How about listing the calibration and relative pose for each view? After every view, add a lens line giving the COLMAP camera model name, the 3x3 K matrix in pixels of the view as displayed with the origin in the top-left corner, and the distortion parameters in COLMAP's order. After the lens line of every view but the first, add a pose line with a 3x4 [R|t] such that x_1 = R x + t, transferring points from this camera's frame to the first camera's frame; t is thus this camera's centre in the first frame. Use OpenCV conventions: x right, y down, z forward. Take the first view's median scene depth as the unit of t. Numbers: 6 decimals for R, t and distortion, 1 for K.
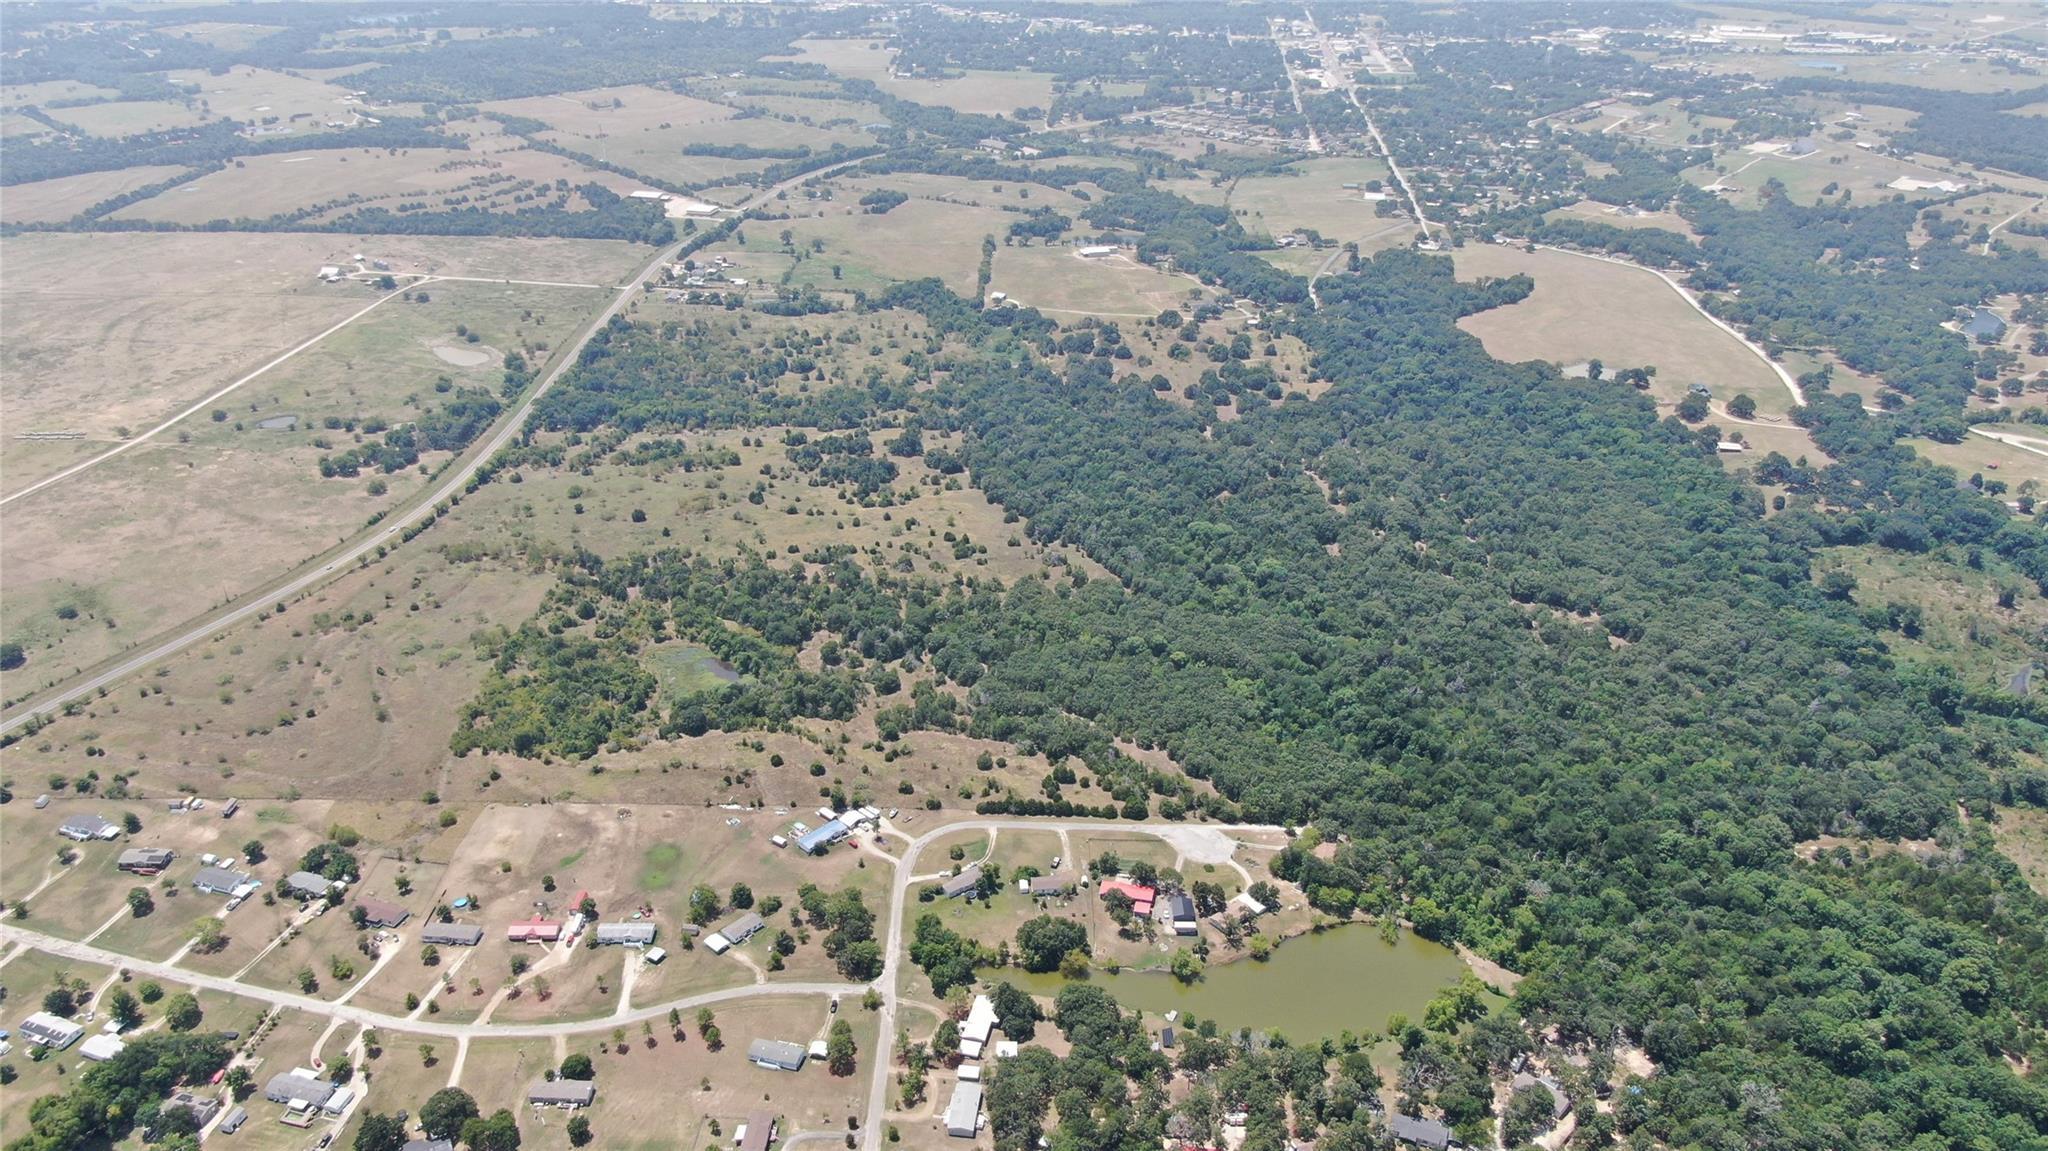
lens RADIAL K [[1481.0, 0, 1024.0], [0, 1481.0, 575.5], [0, 0, 1]] dist [-0.011721, 0.007328]
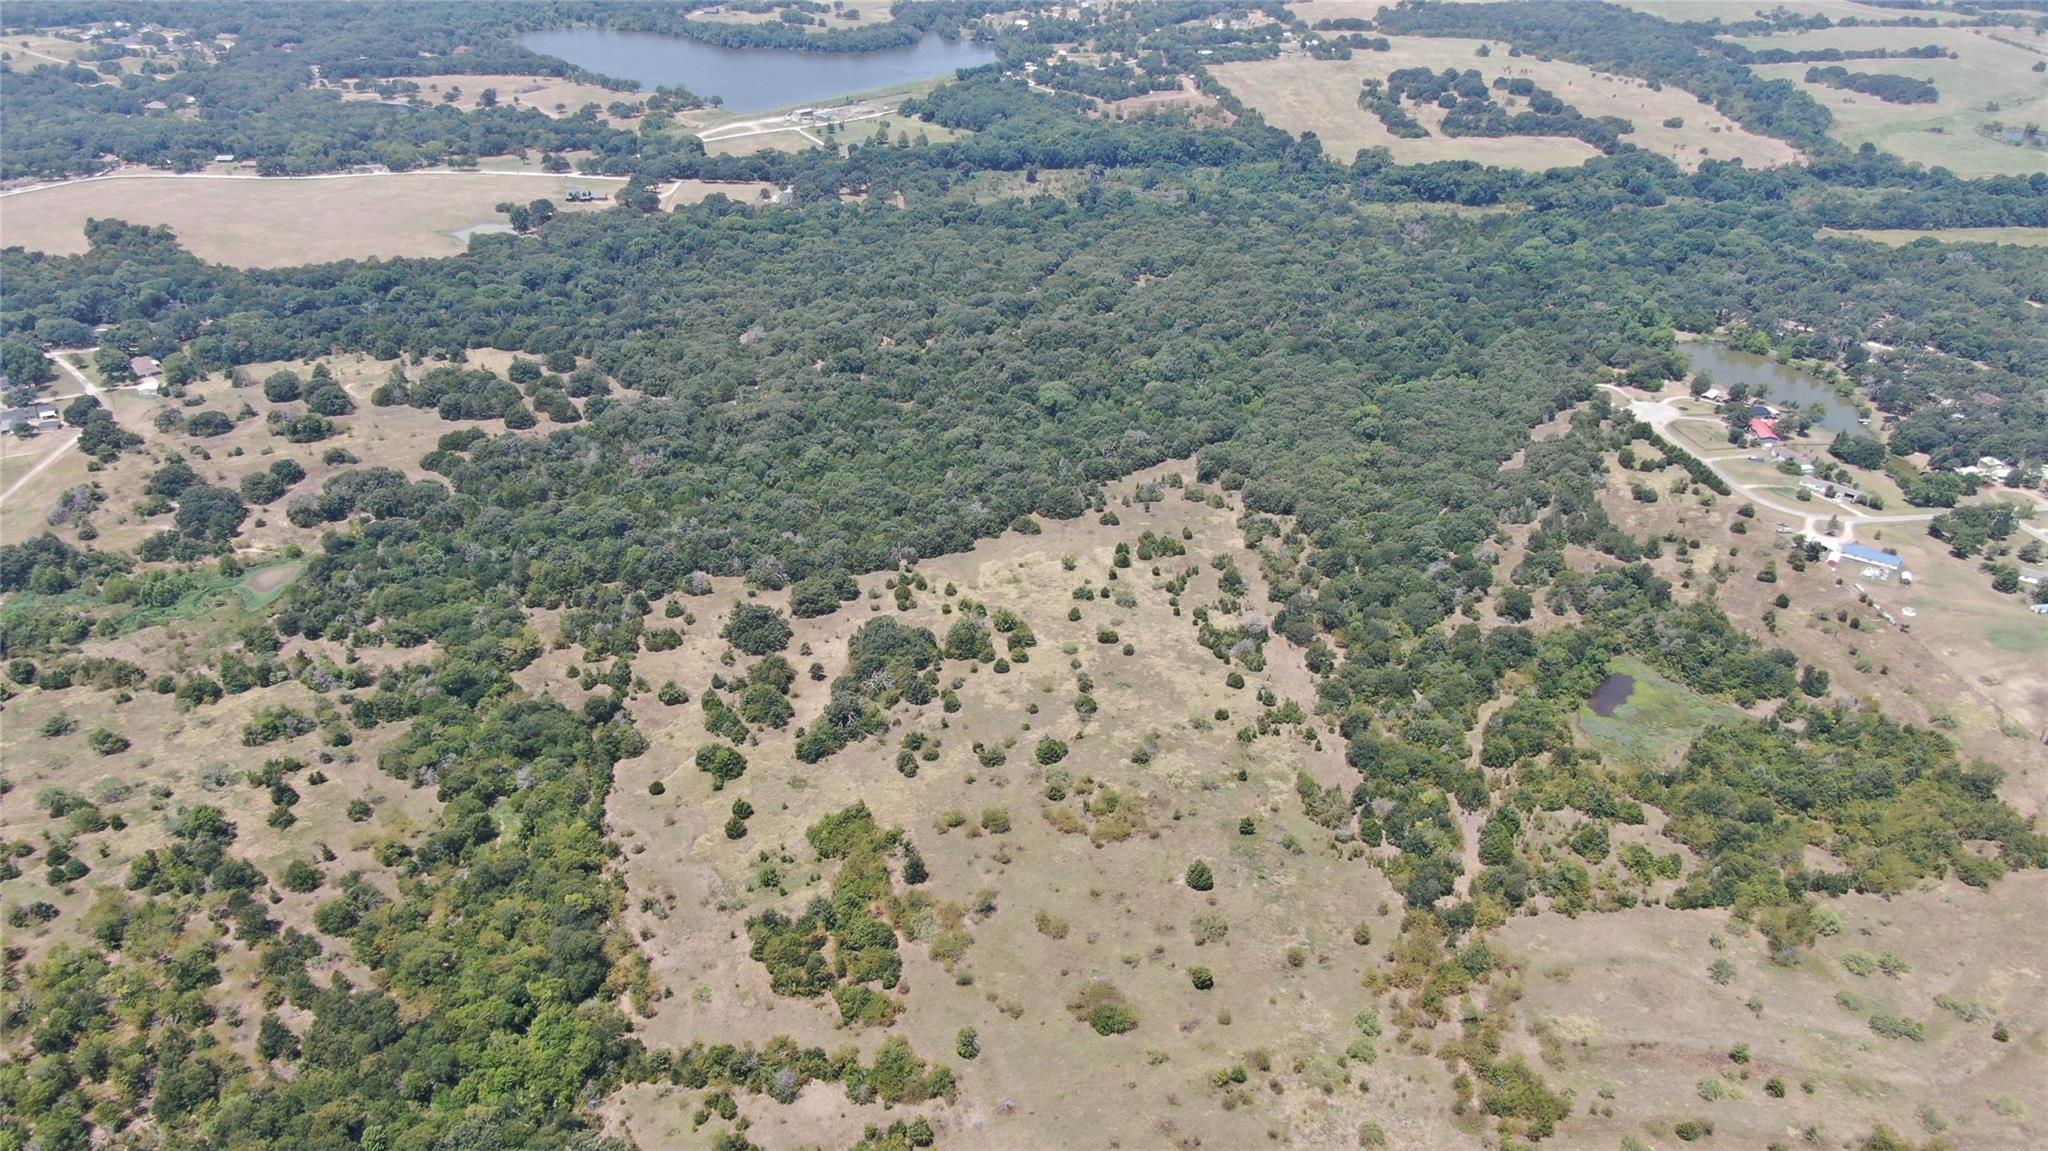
lens RADIAL K [[1481.0, 0, 1024.0], [0, 1481.0, 575.5], [0, 0, 1]] dist [-0.011721, 0.007328]
pose [[-0.148284, -0.498448, 0.854144, -0.858740], [0.437957, 0.741283, 0.508619, -0.519732], [-0.886682, 0.449498, 0.108378, 1.342464]]
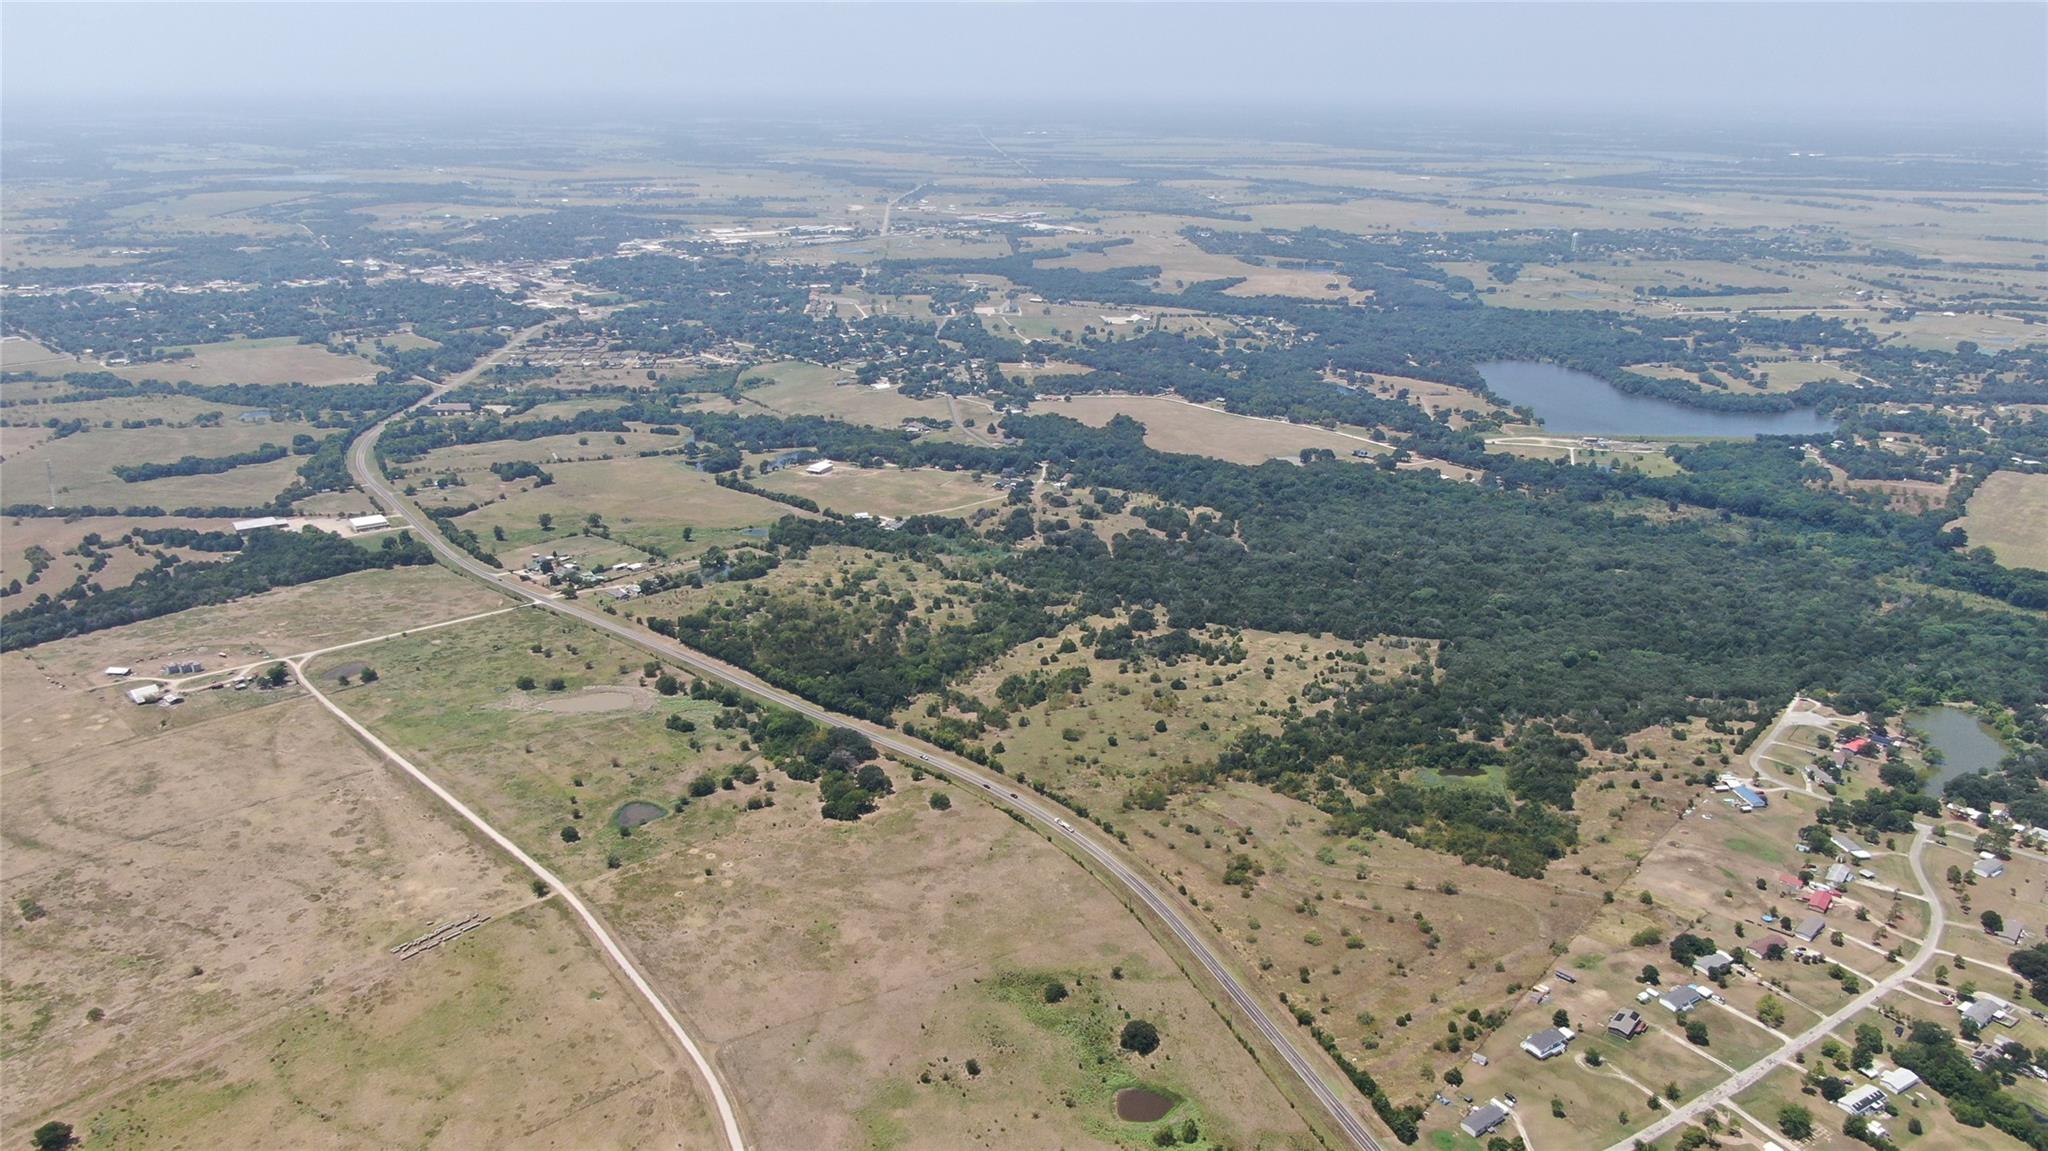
lens RADIAL K [[1487.7, 0, 1024.0], [0, 1487.7, 575.5], [0, 0, 1]] dist [-0.022882, 0.019061]
pose [[0.638665, -0.248794, 0.728154, -1.503840], [0.342505, 0.939292, 0.020523, -0.275826], [-0.689056, 0.236289, 0.685106, 0.453550]]
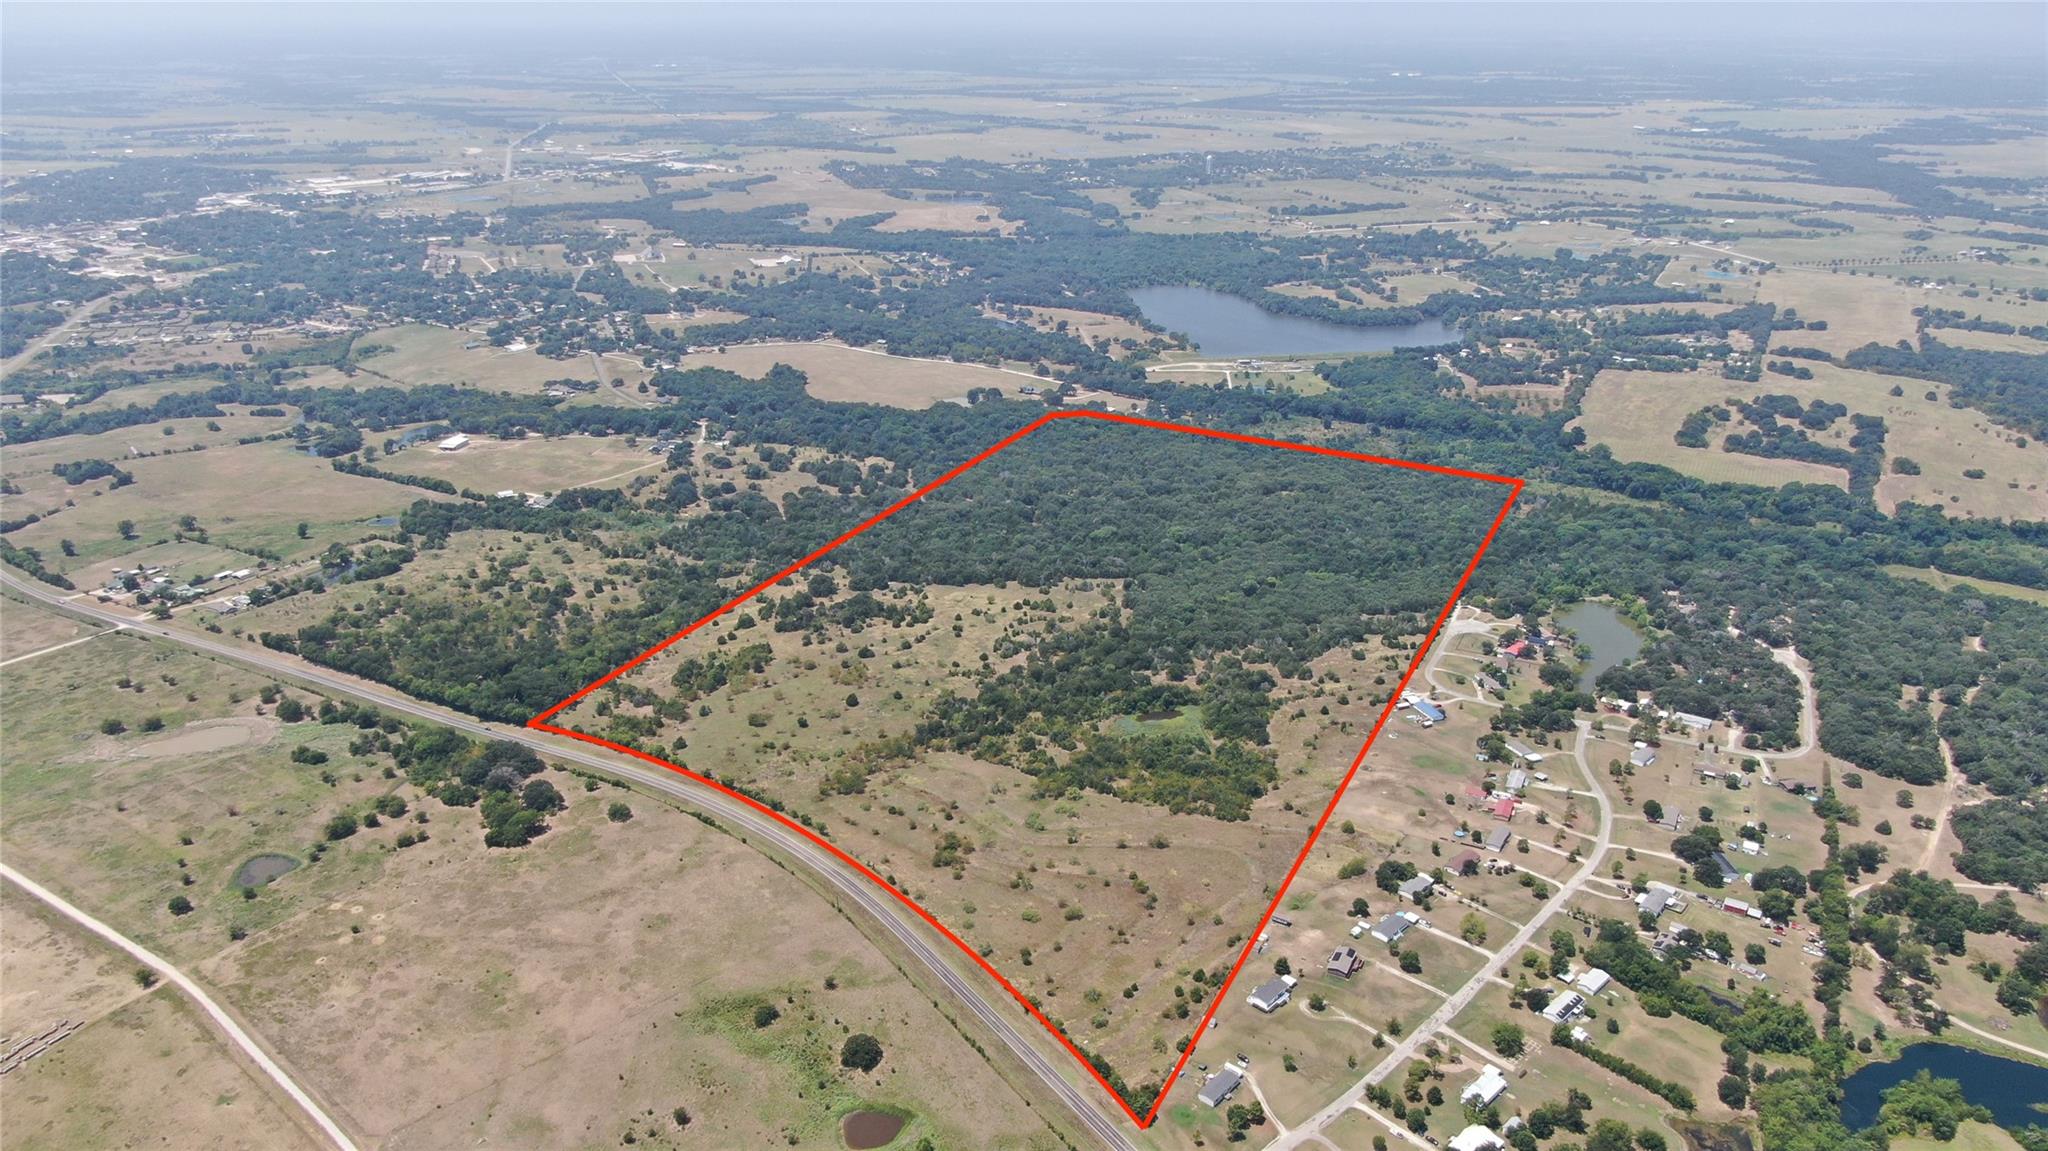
lens RADIAL K [[1481.0, 0, 1024.0], [0, 1481.0, 575.5], [0, 0, 1]] dist [-0.011721, 0.007328]
pose [[0.442980, -0.329208, 0.833901, -1.434306], [0.402686, 0.904098, 0.143008, -0.299601], [-0.801008, 0.272451, 0.533064, 0.499404]]
